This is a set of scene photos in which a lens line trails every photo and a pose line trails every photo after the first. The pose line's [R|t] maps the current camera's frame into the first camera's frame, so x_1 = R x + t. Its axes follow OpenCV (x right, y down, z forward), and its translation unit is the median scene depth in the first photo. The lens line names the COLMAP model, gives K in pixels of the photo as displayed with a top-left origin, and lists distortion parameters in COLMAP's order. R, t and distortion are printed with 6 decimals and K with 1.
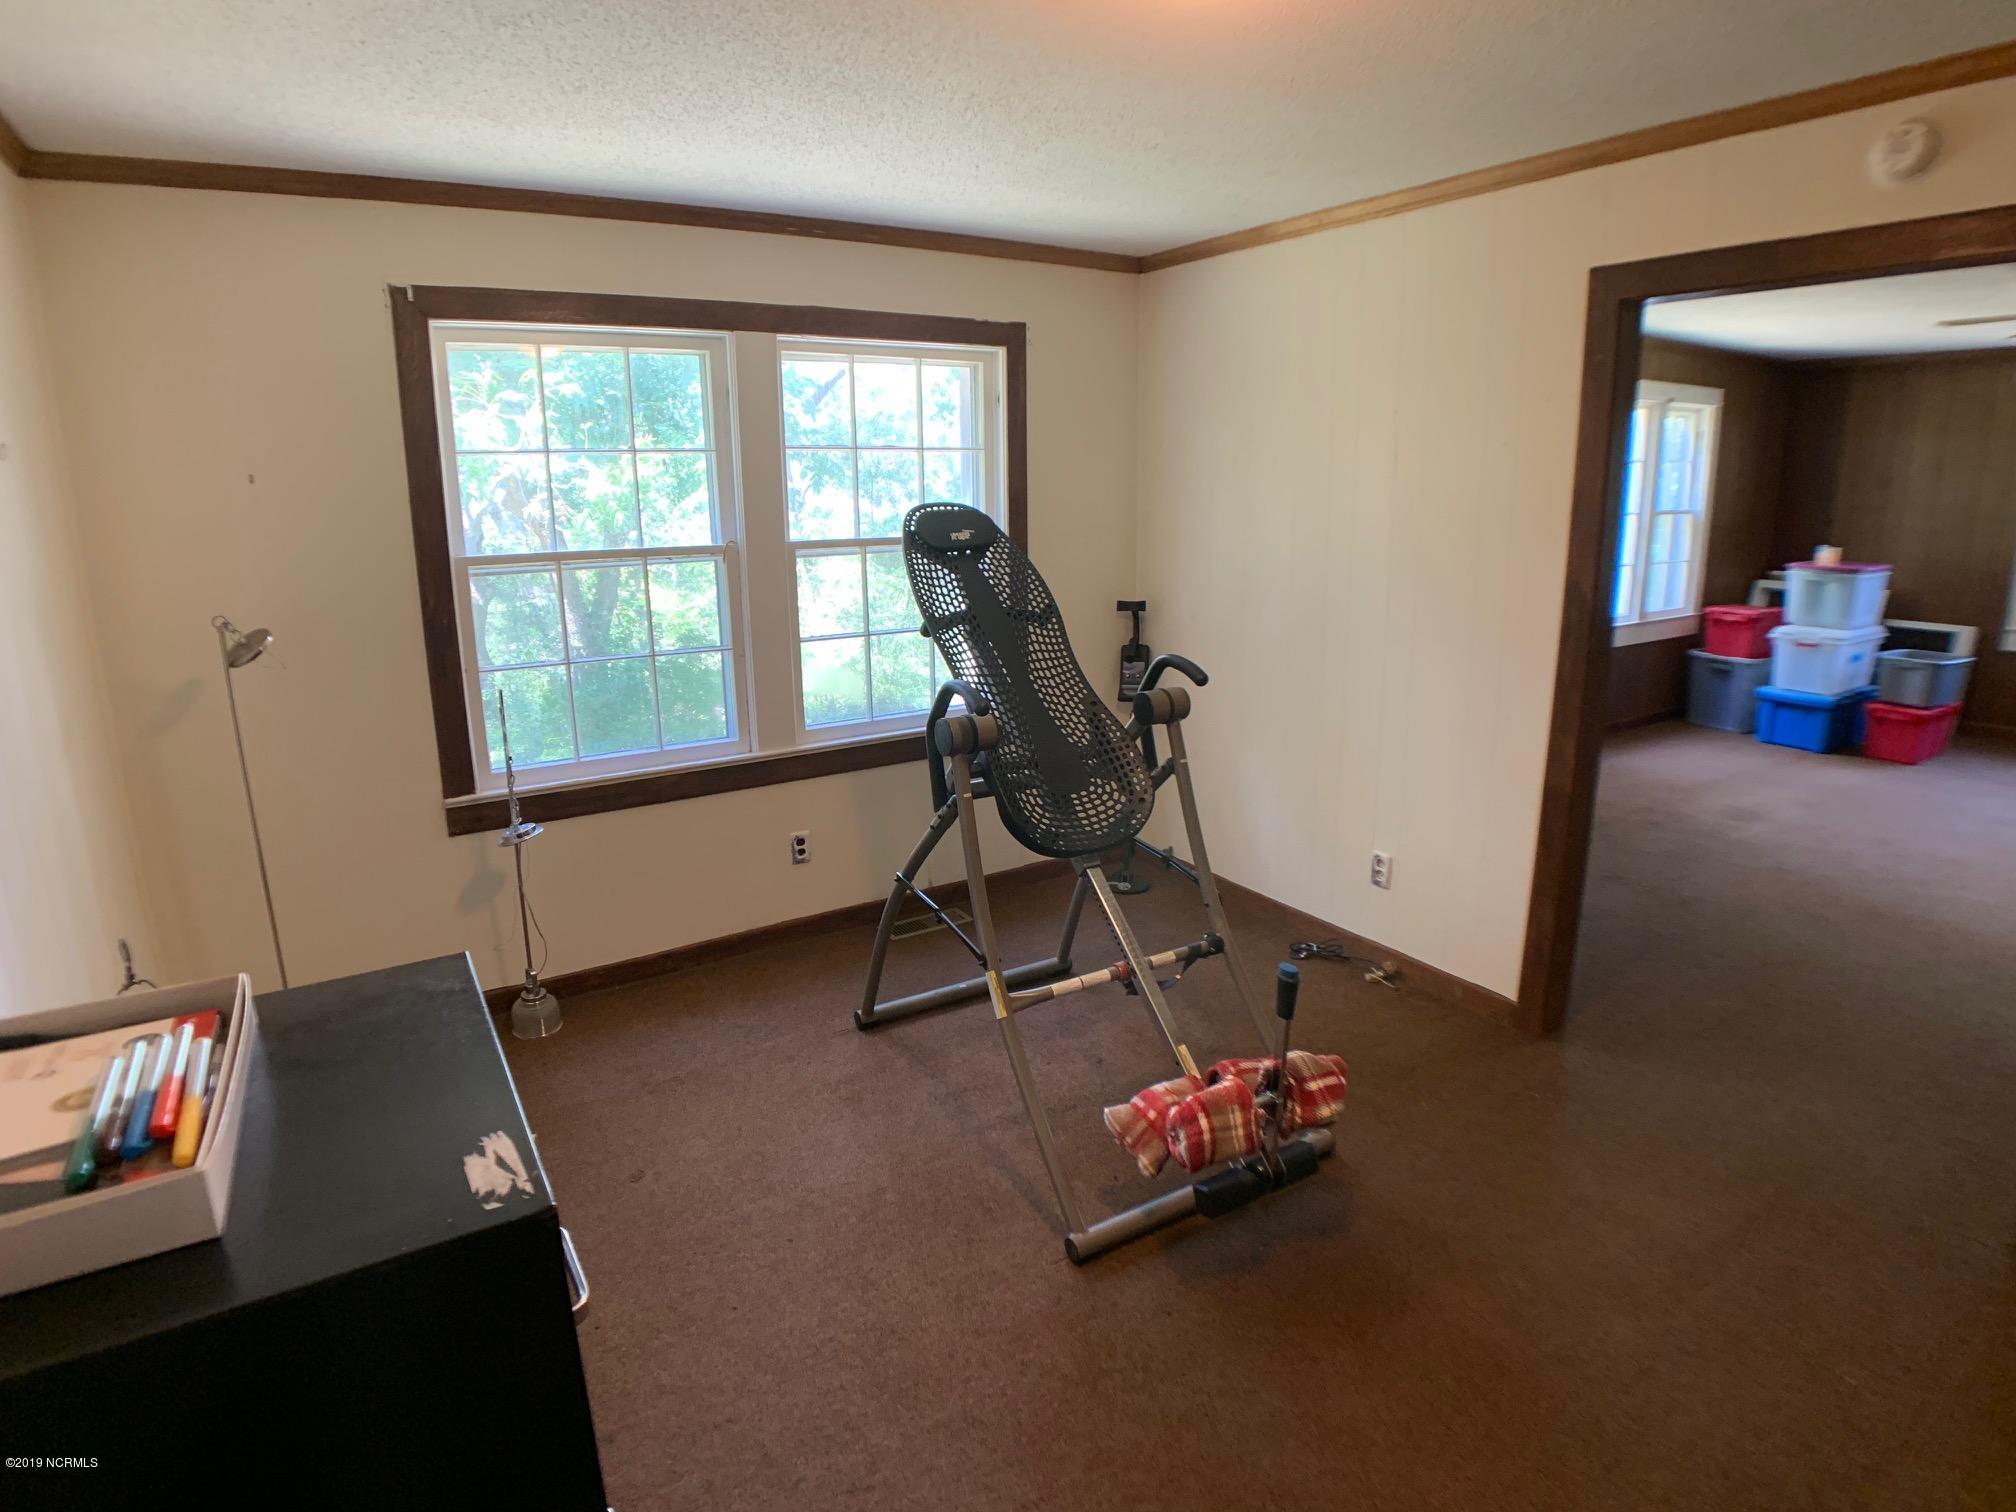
lens RADIAL K [[1096.0, 0, 994.5], [0, 1096.0, 751.0], [0, 0, 1]] dist [-0.065751, -0.000239]
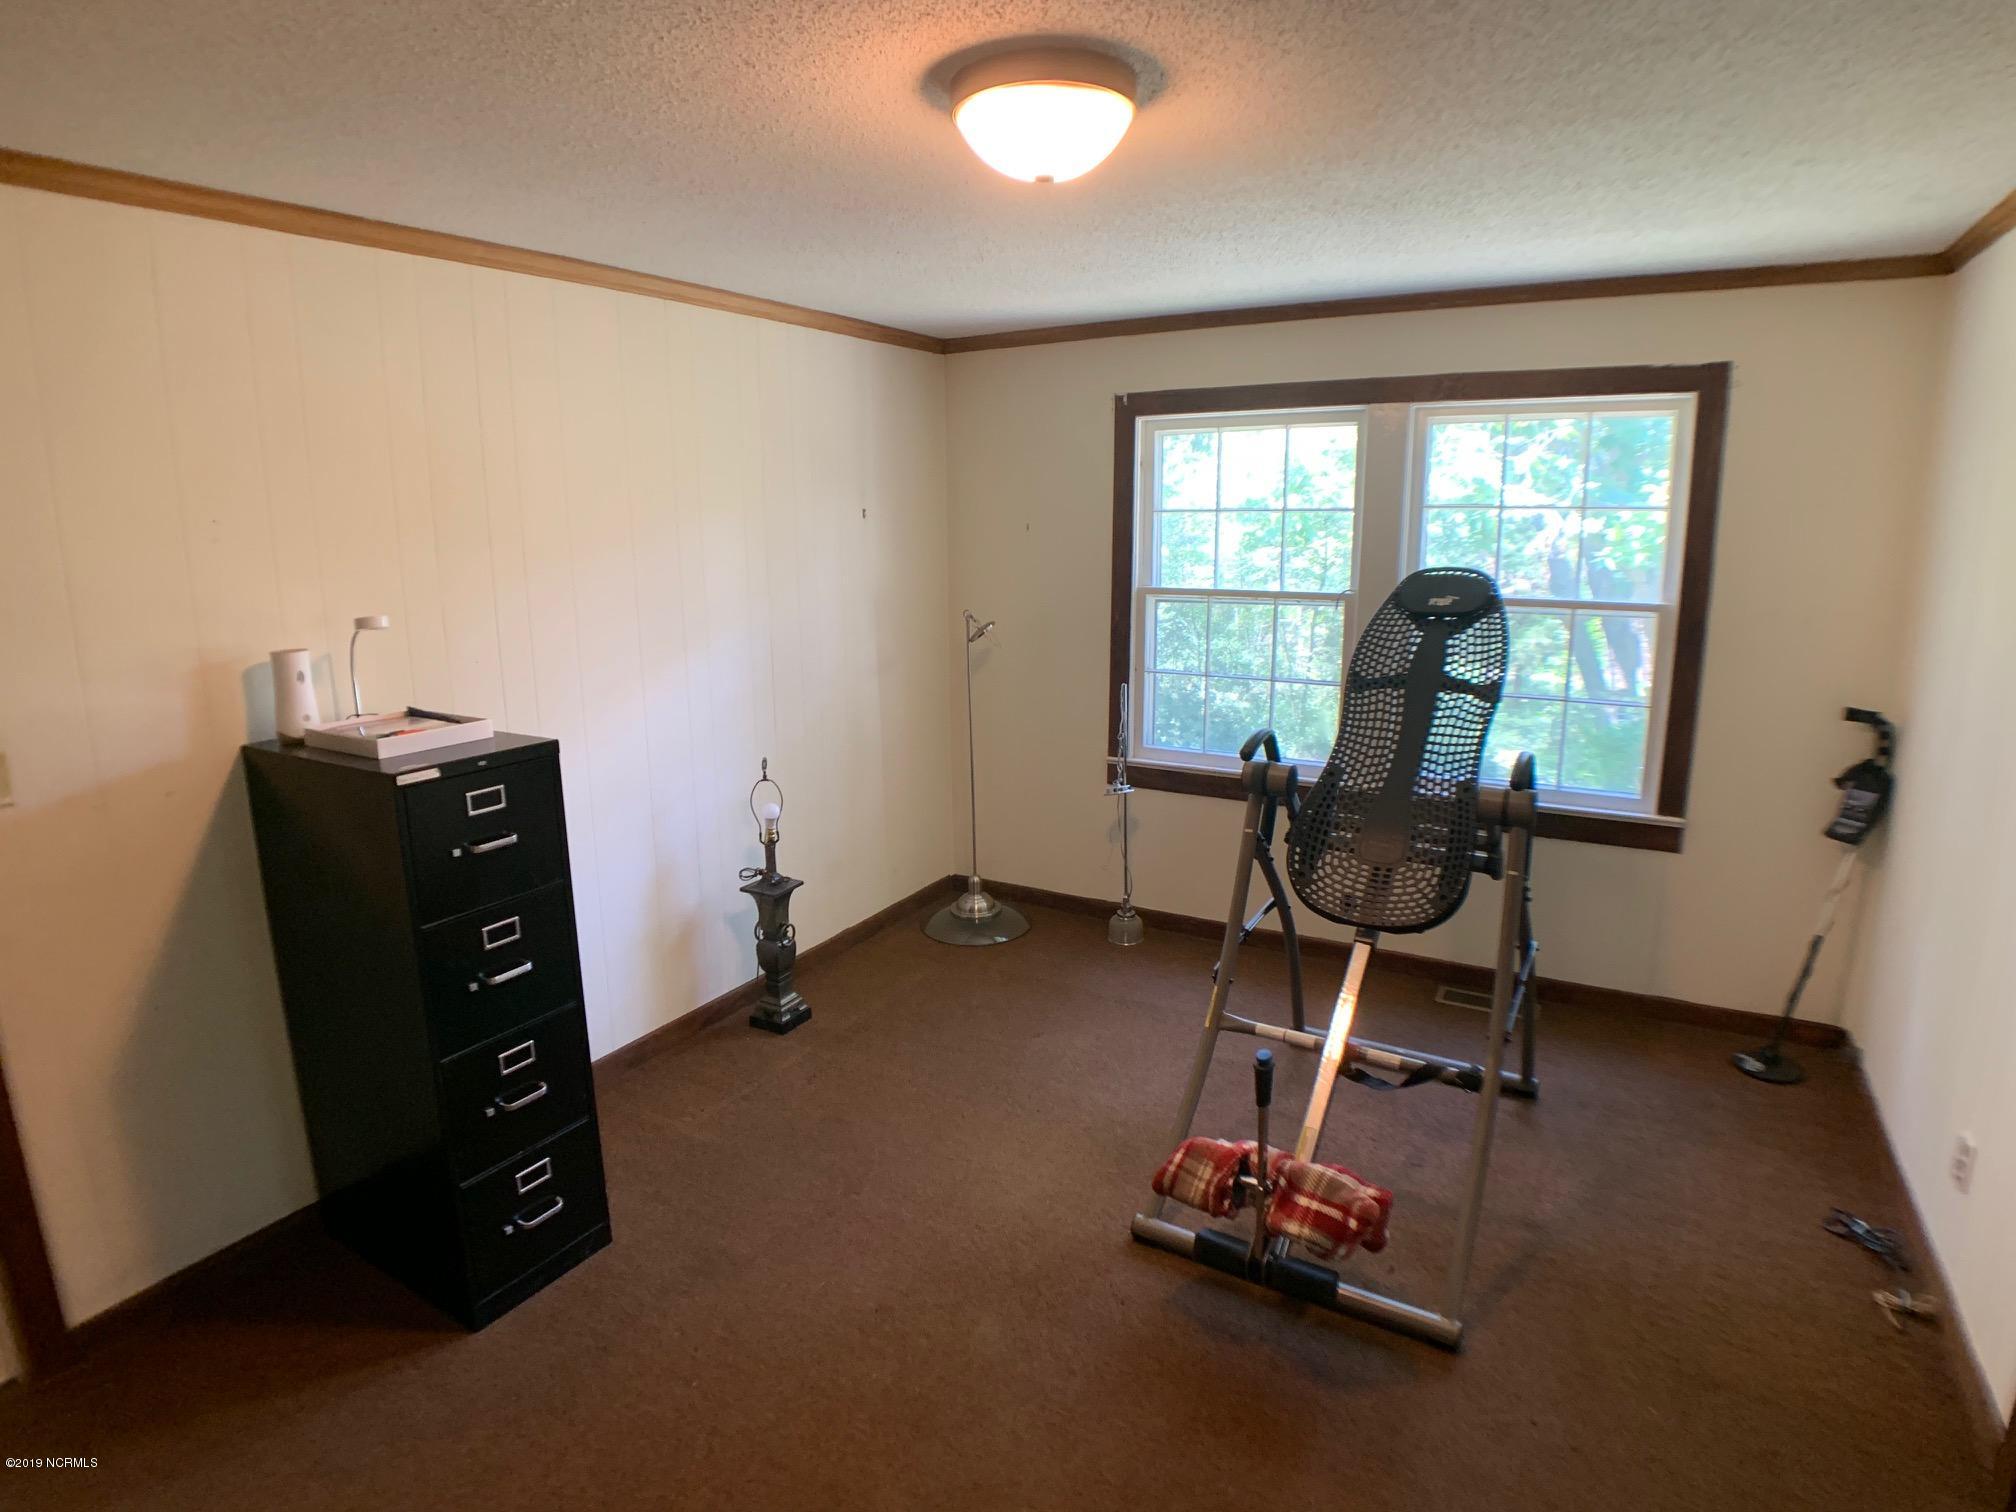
lens RADIAL K [[1096.0, 0, 994.5], [0, 1096.0, 751.0], [0, 0, 1]] dist [-0.065751, -0.000239]
pose [[0.454312, 0.194124, -0.869434, 0.669515], [-0.208882, 0.971973, 0.107870, -0.086362], [0.866007, 0.132603, 0.482129, 0.190937]]
